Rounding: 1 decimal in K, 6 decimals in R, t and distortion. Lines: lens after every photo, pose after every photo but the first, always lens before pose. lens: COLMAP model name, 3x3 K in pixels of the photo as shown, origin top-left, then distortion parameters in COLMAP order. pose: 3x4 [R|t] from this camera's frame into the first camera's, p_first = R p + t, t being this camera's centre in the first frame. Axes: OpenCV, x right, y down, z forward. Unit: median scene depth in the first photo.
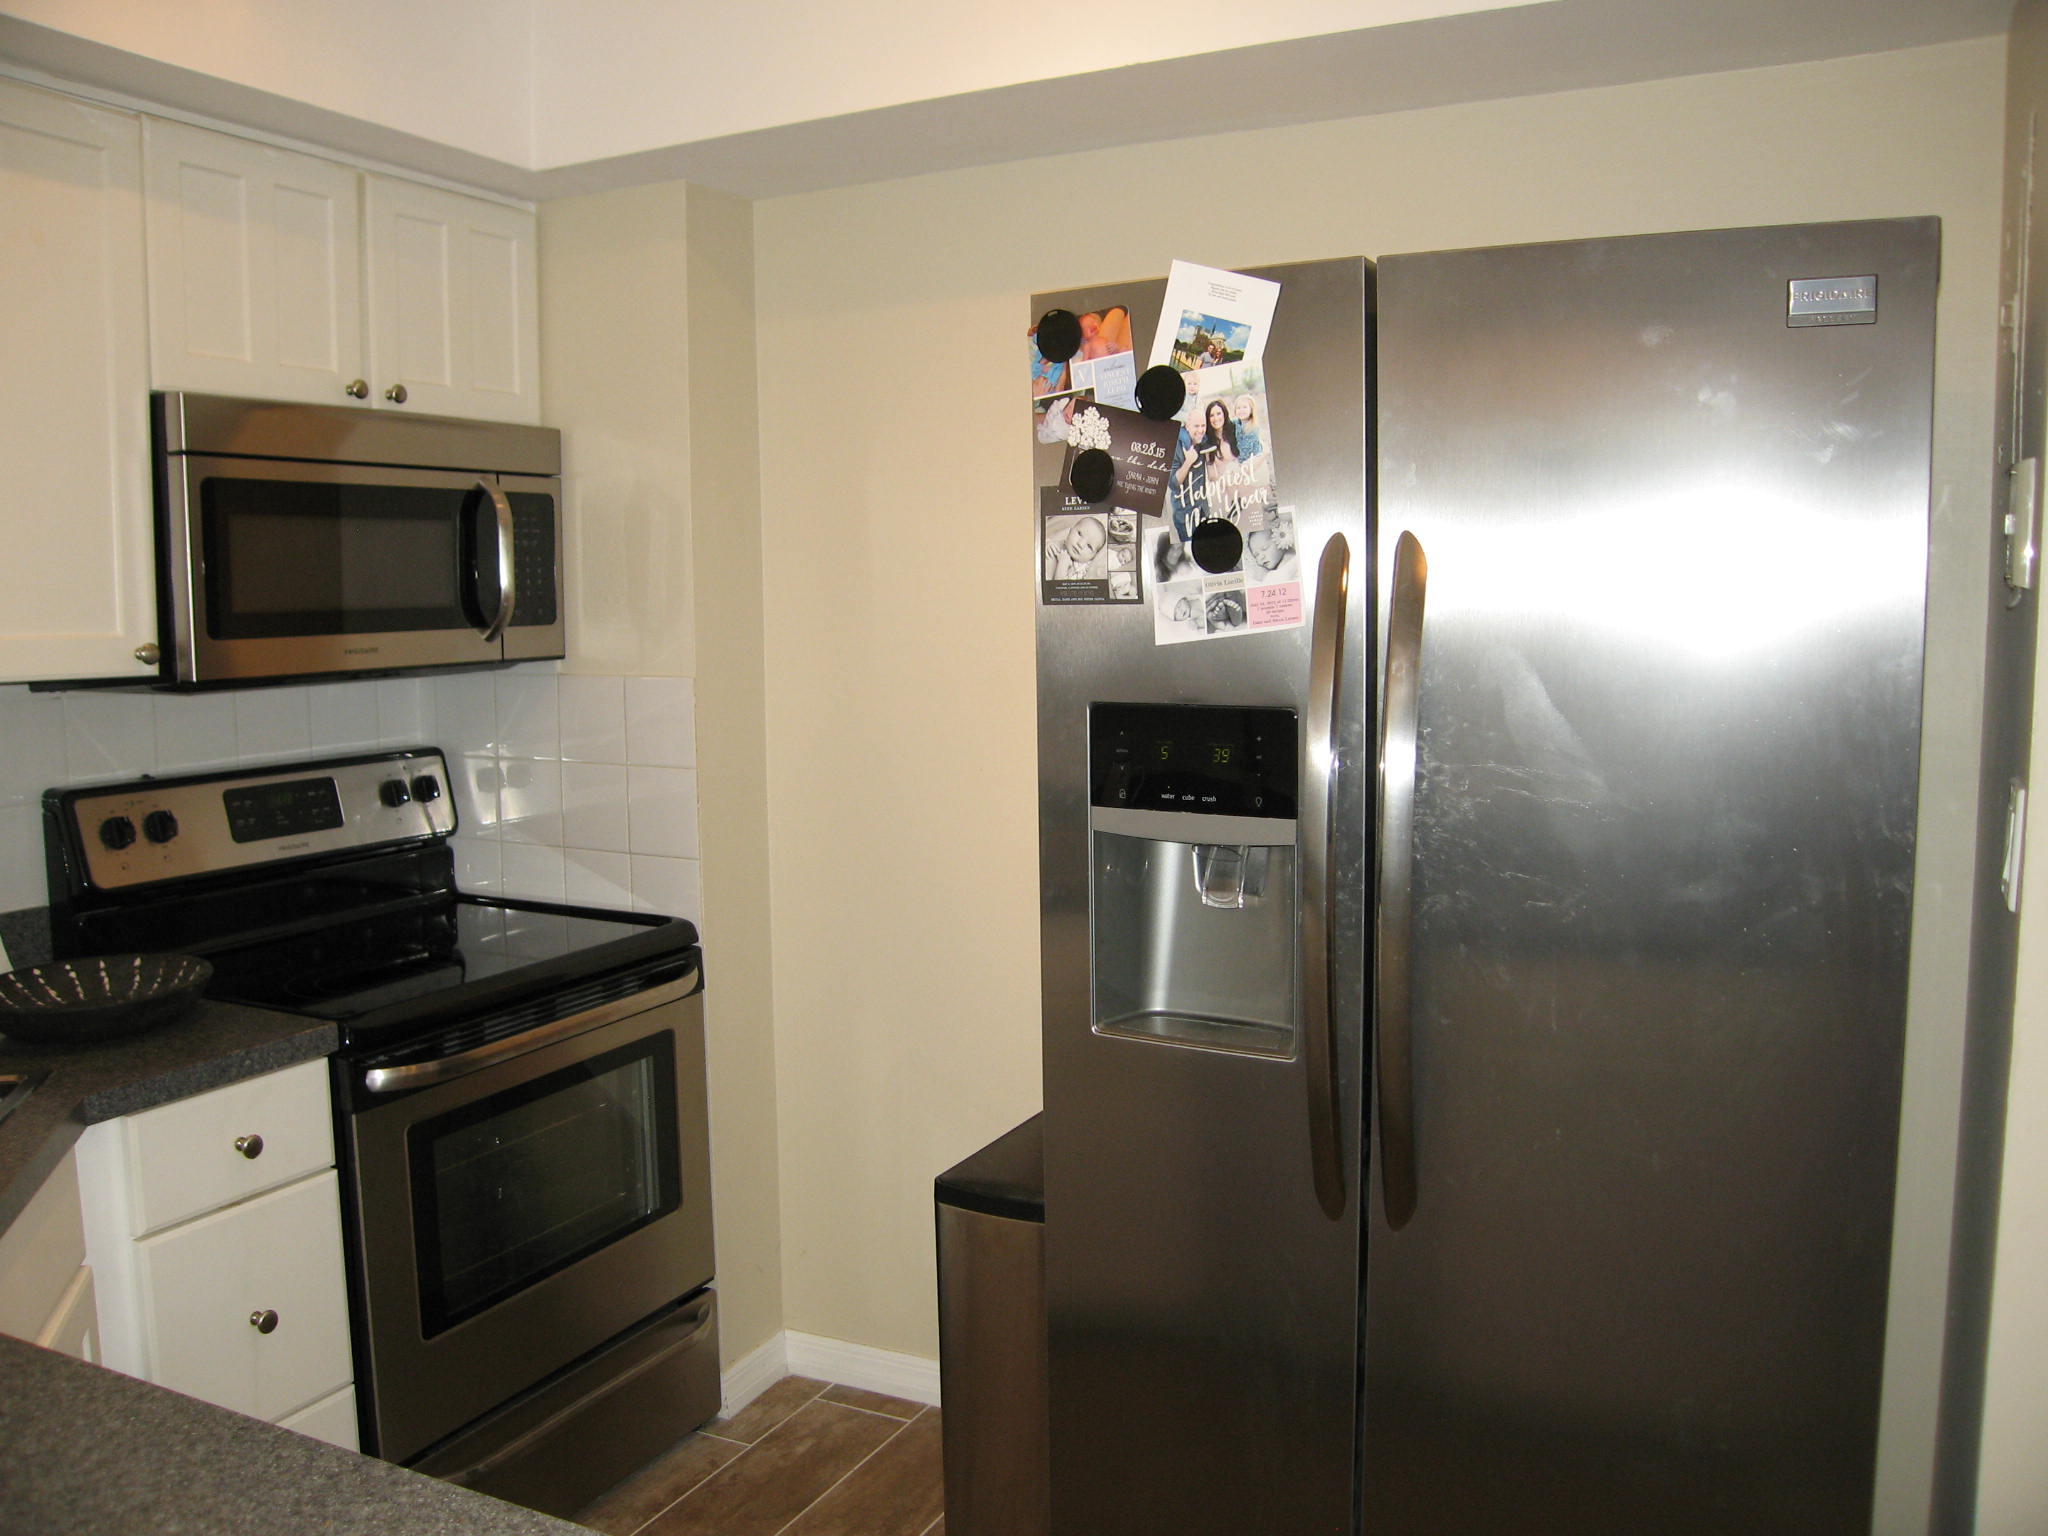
lens RADIAL K [[1697.4, 0, 1024.0], [0, 1697.4, 768.0], [0, 0, 1]] dist [-0.151482, 0.124073]
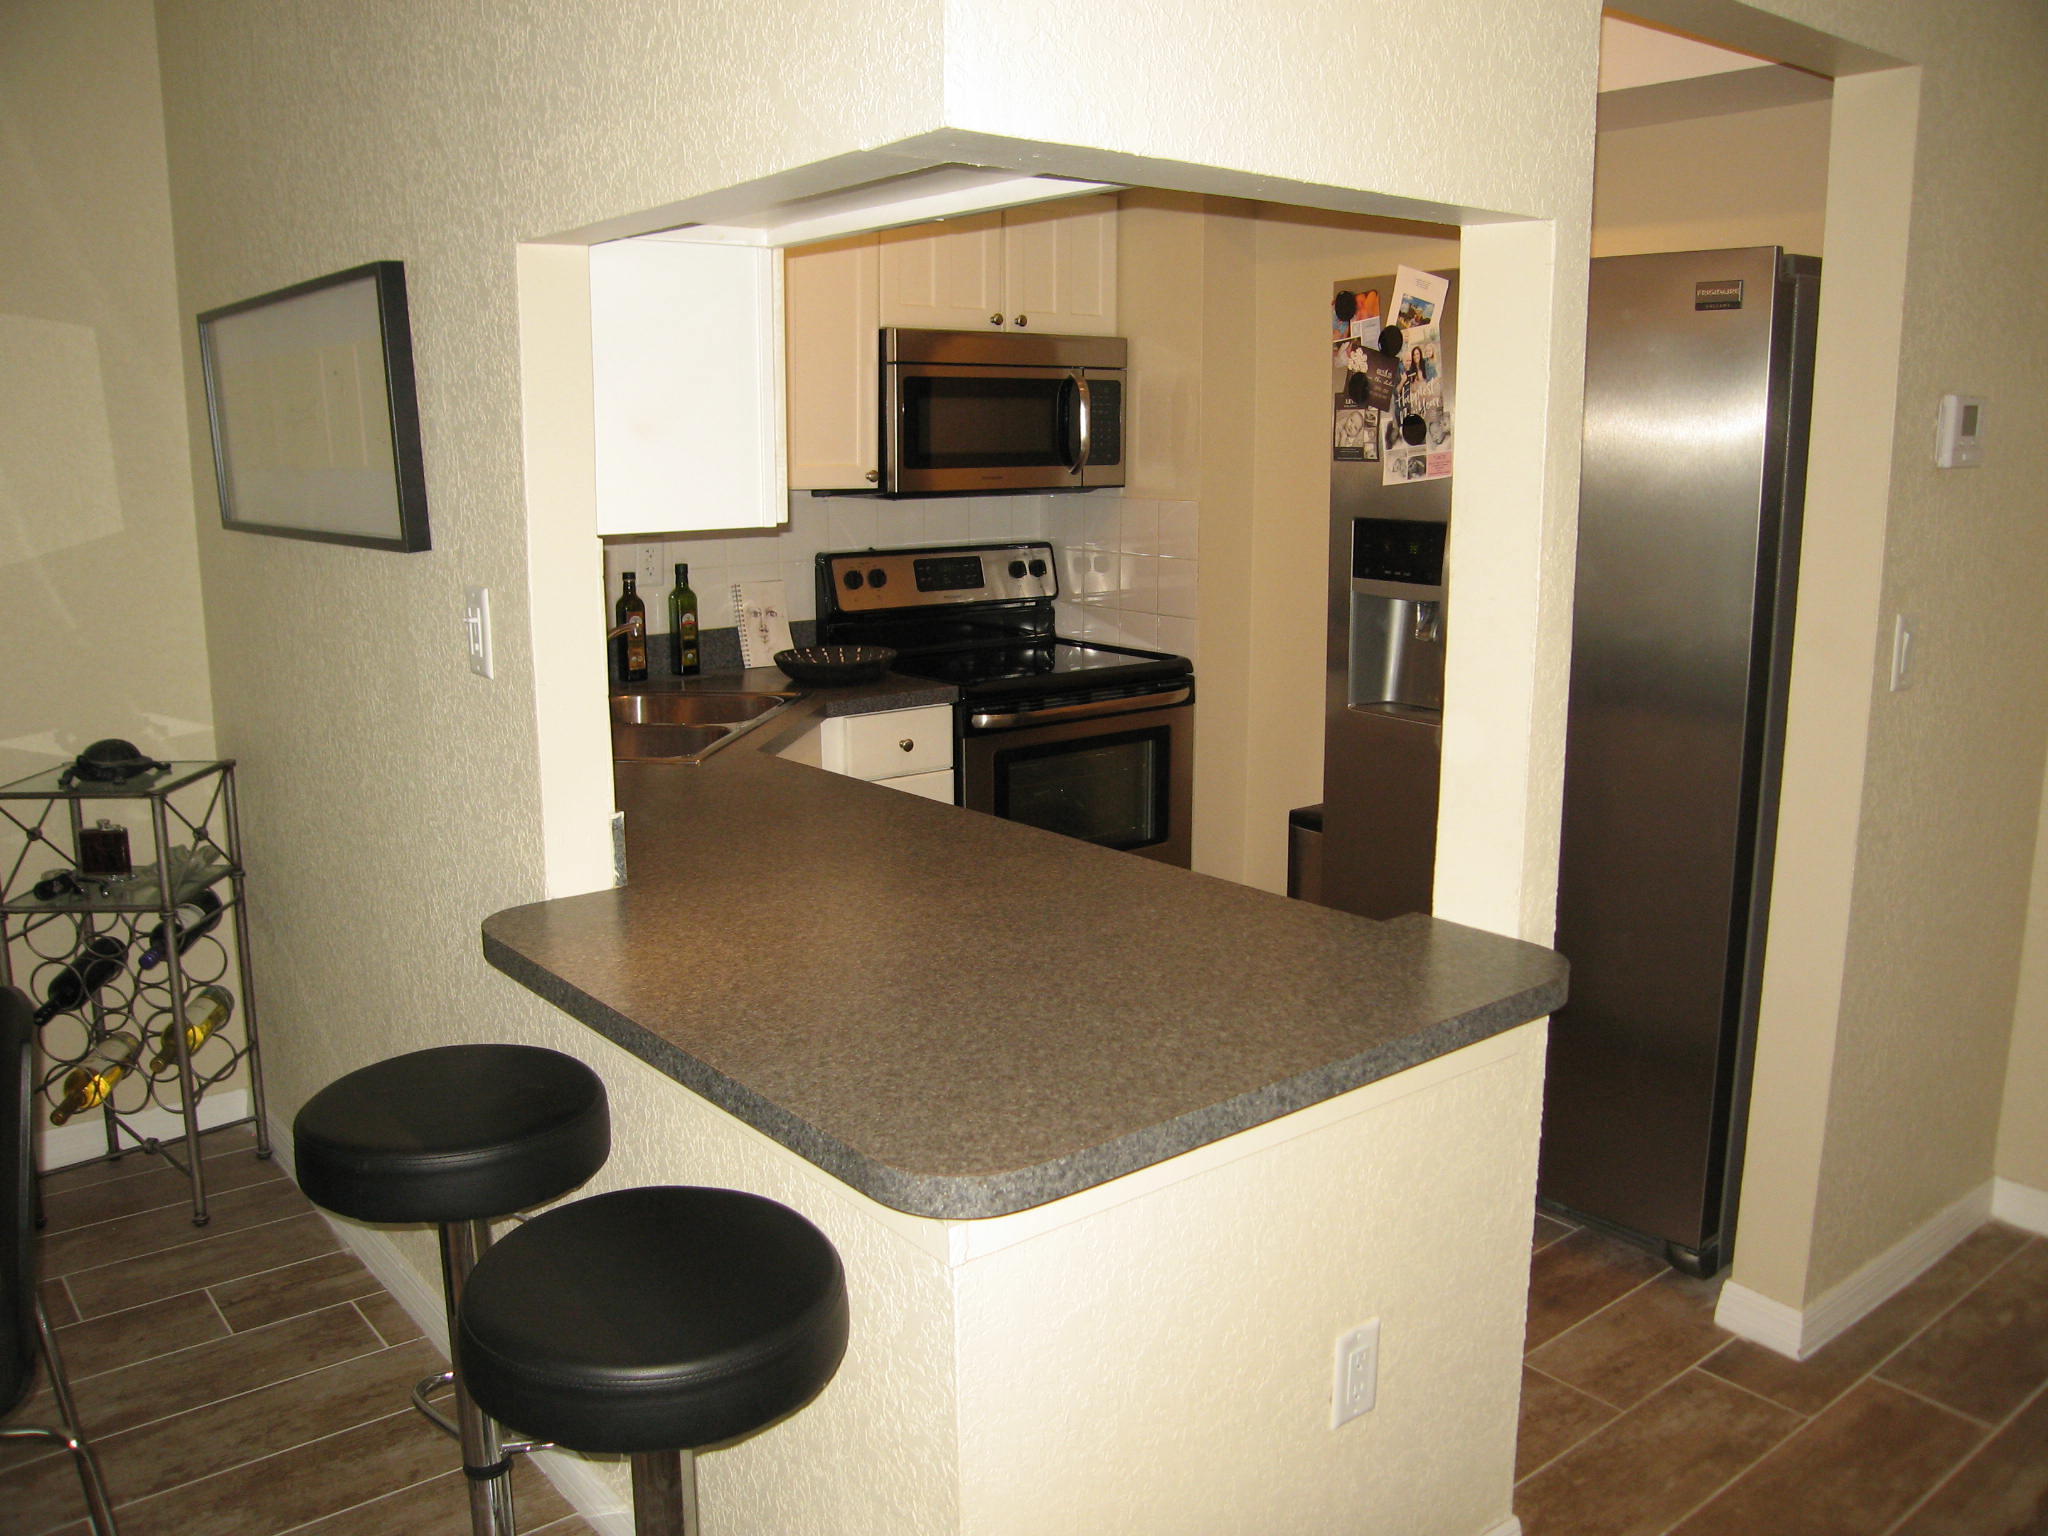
lens RADIAL K [[1697.4, 0, 1024.0], [0, 1697.4, 768.0], [0, 0, 1]] dist [-0.151482, 0.124073]
pose [[0.911578, 0.088823, -0.401419, 0.384145], [-0.051403, 0.993345, 0.103070, 0.048381], [0.407902, -0.073322, 0.910077, -0.630767]]
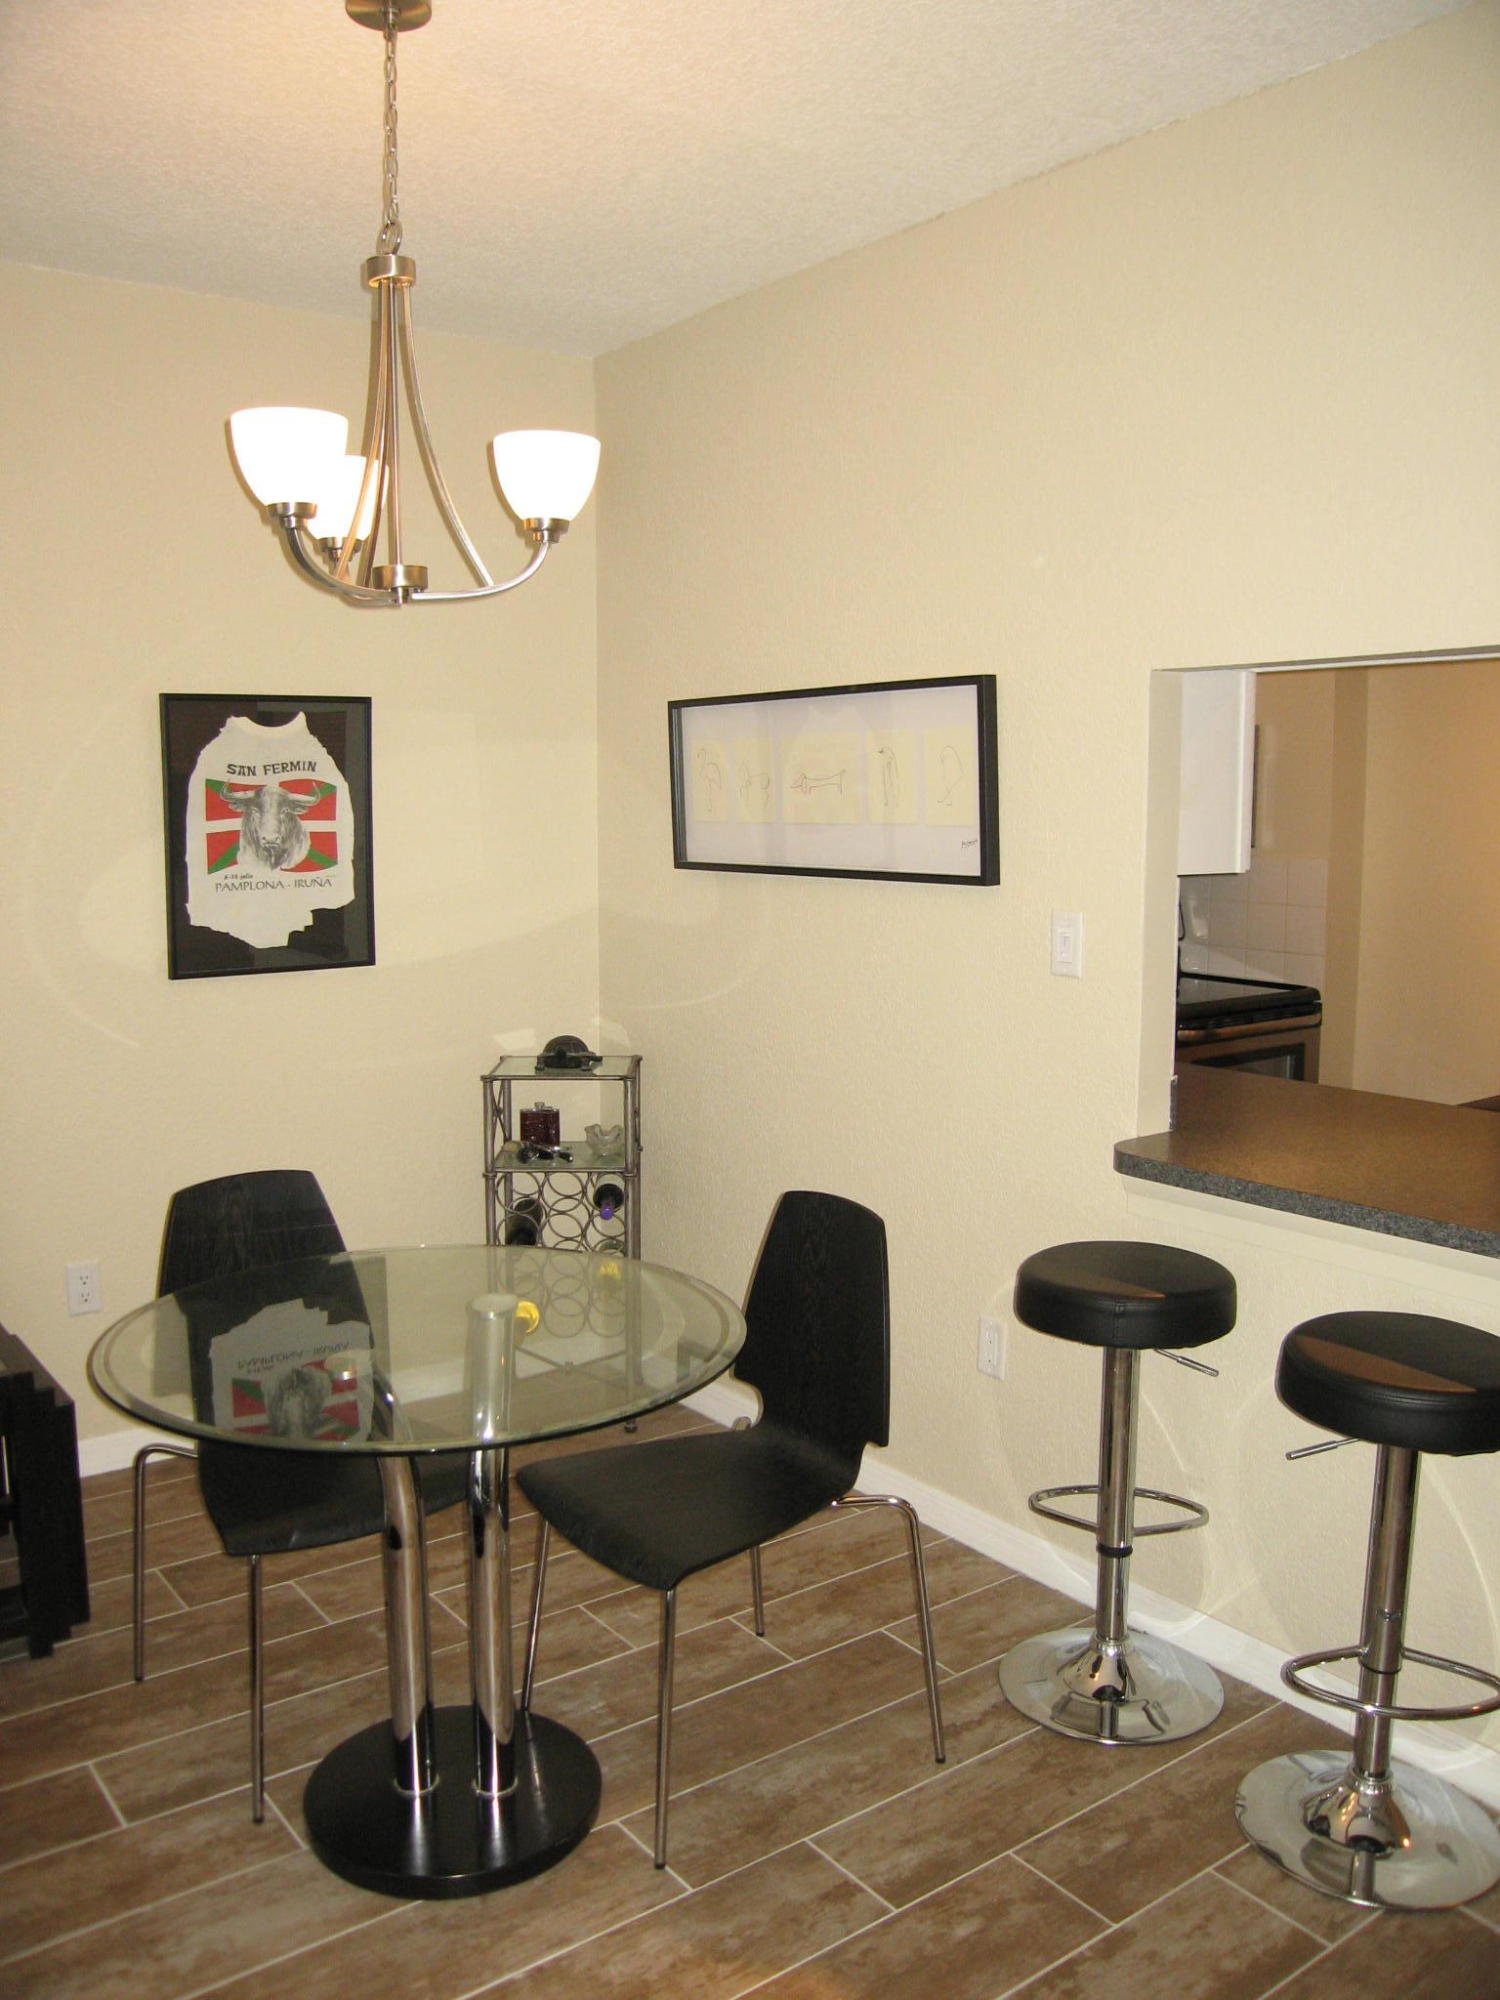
lens RADIAL K [[1657.7, 0, 741.6], [0, 1657.7, 994.2], [0, 0, 1]] dist [-0.151482, 0.124073]
pose [[0.895943, 0.064355, -0.439482, 0.033153], [-0.057789, 0.997927, 0.028319, 0.106113], [0.440393, 0.000025, 0.897805, -1.185488]]
